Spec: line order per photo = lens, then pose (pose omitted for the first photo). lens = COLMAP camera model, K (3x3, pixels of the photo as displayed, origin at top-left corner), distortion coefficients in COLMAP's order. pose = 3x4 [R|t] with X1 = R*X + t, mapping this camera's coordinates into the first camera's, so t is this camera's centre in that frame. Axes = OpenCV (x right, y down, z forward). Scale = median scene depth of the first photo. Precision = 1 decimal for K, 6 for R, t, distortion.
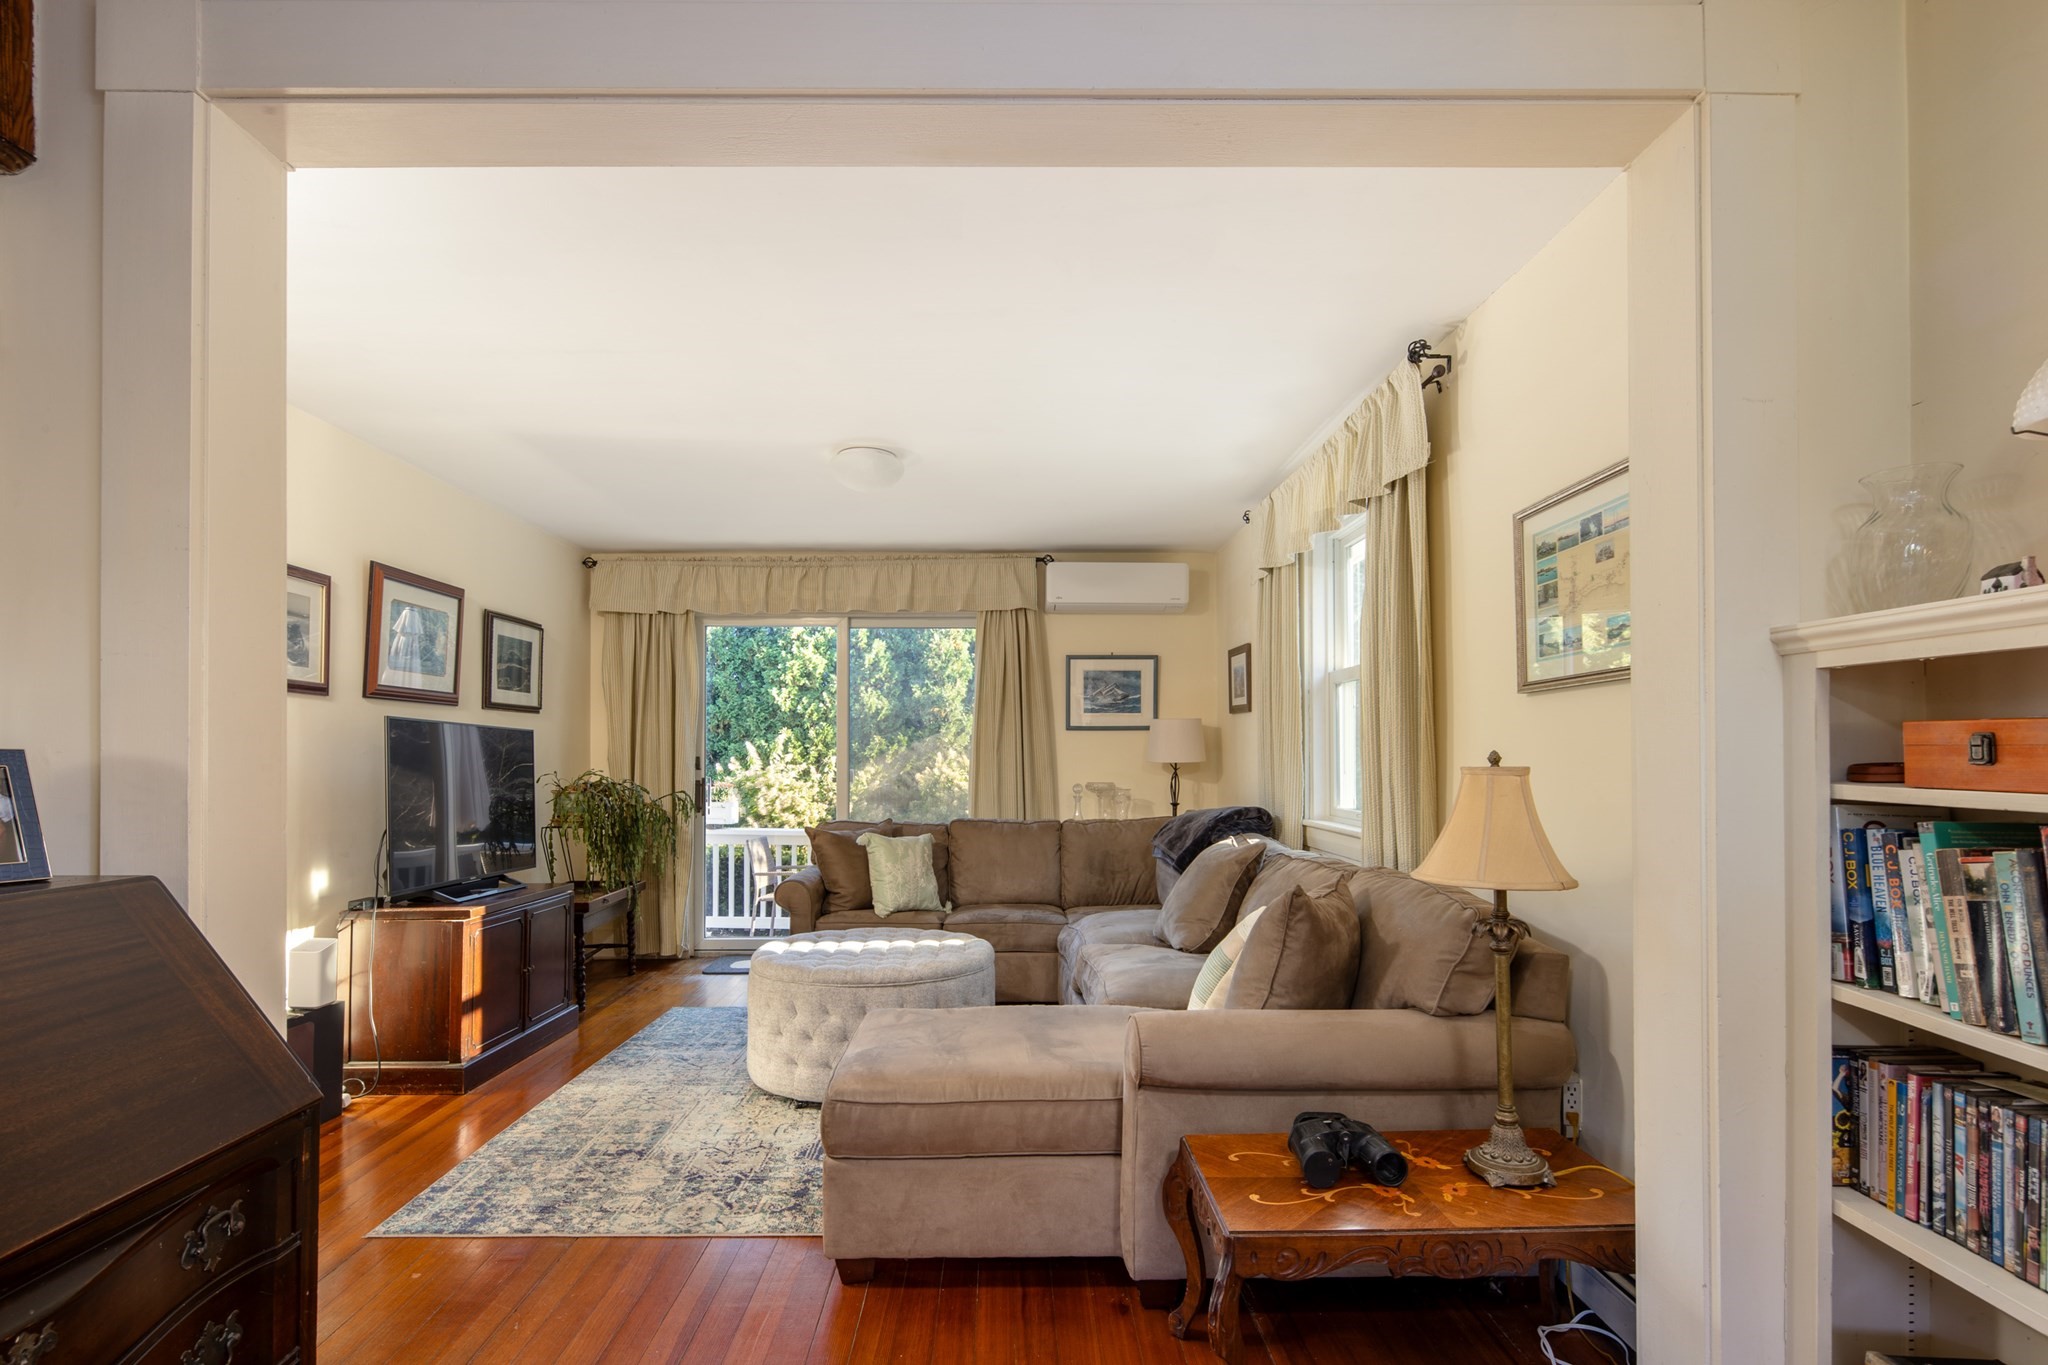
lens RADIAL K [[977.9, 0, 1019.4], [0, 977.9, 747.7], [0, 0, 1]] dist [-0.000803, -0.000150]
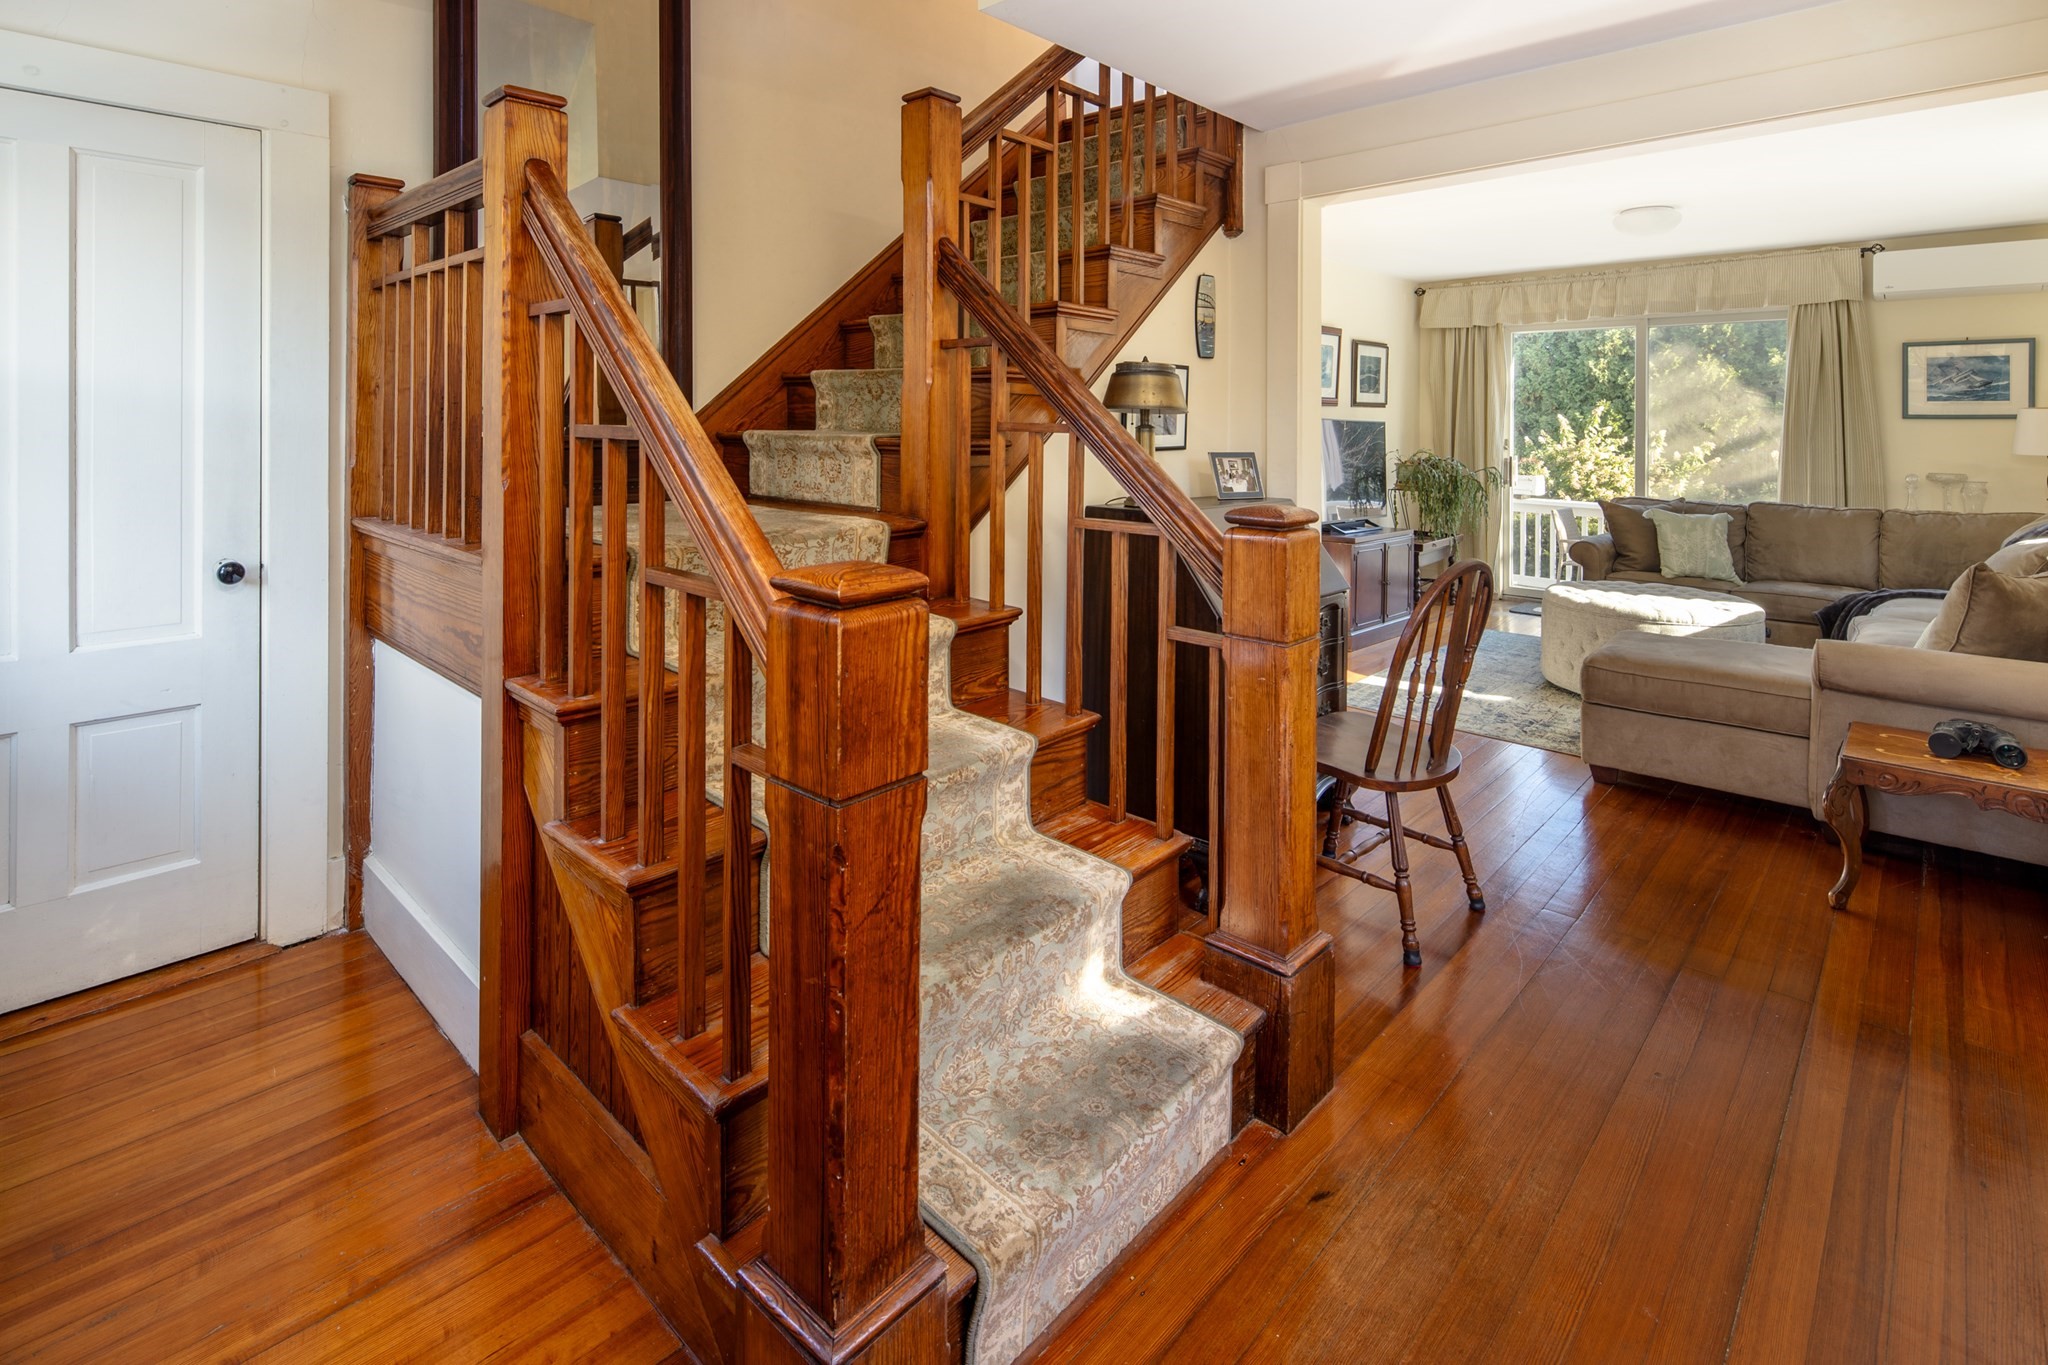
lens RADIAL K [[995.5, 0, 1021.6], [0, 995.5, 419.4], [0, 0, 1]] dist [0.001191, -0.000414]
pose [[0.716095, 0.003835, -0.697992, 0.115976], [0.000791, 0.999980, 0.006306, -0.025206], [0.698002, -0.005068, 0.716078, -0.343870]]
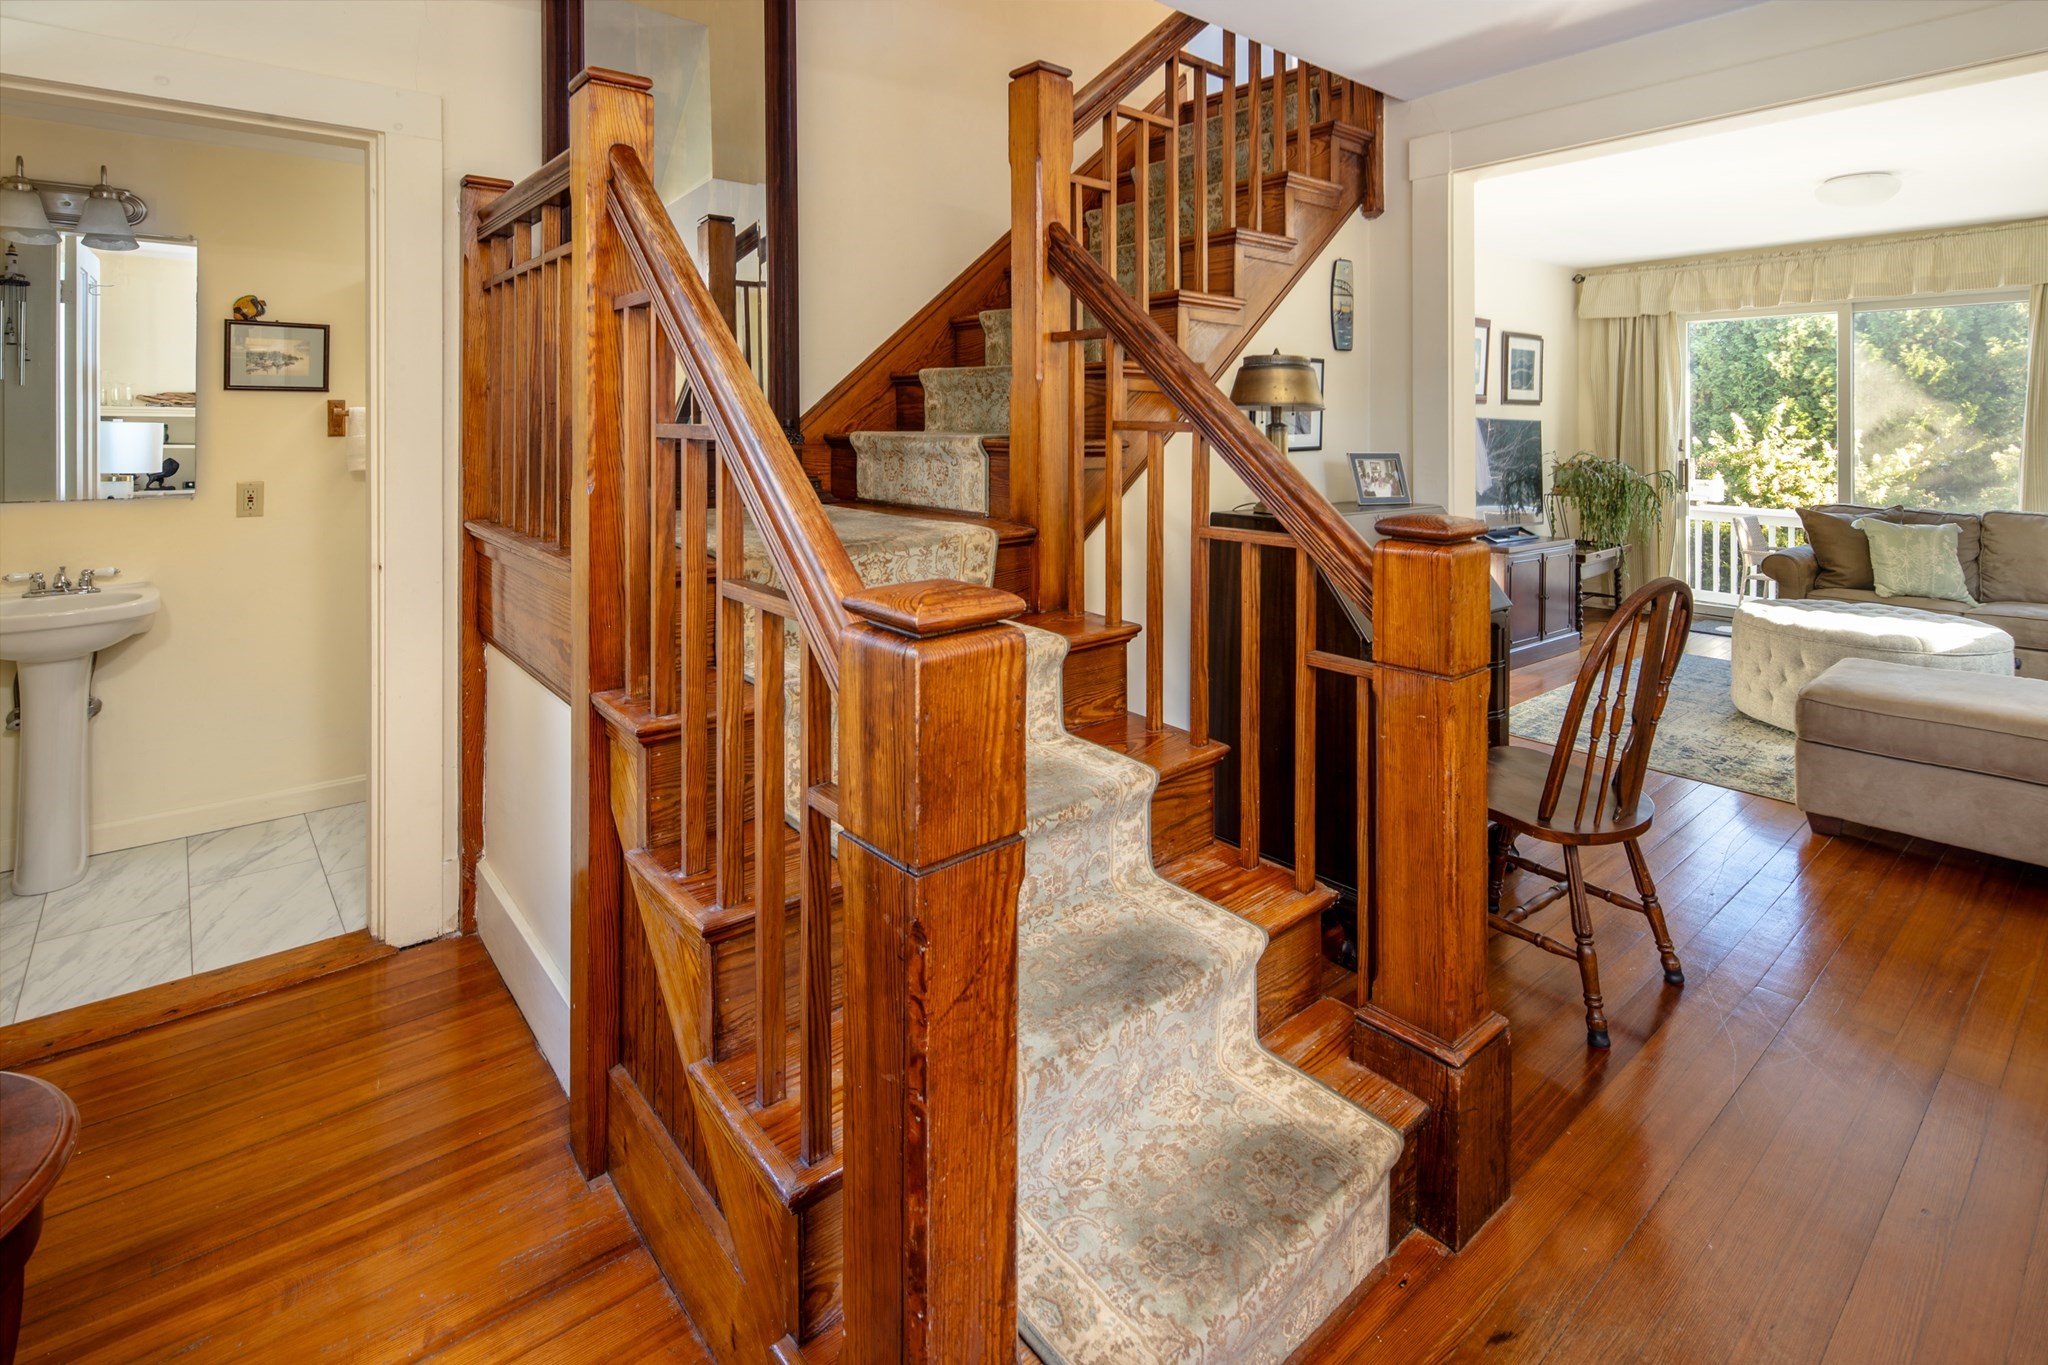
lens RADIAL K [[995.5, 0, 1021.6], [0, 995.5, 419.4], [0, 0, 1]] dist [0.001191, -0.000414]
pose [[0.626363, -0.001731, -0.779530, 0.091768], [0.006540, 0.999974, 0.003034, -0.023211], [0.779504, -0.006999, 0.626358, -0.317072]]
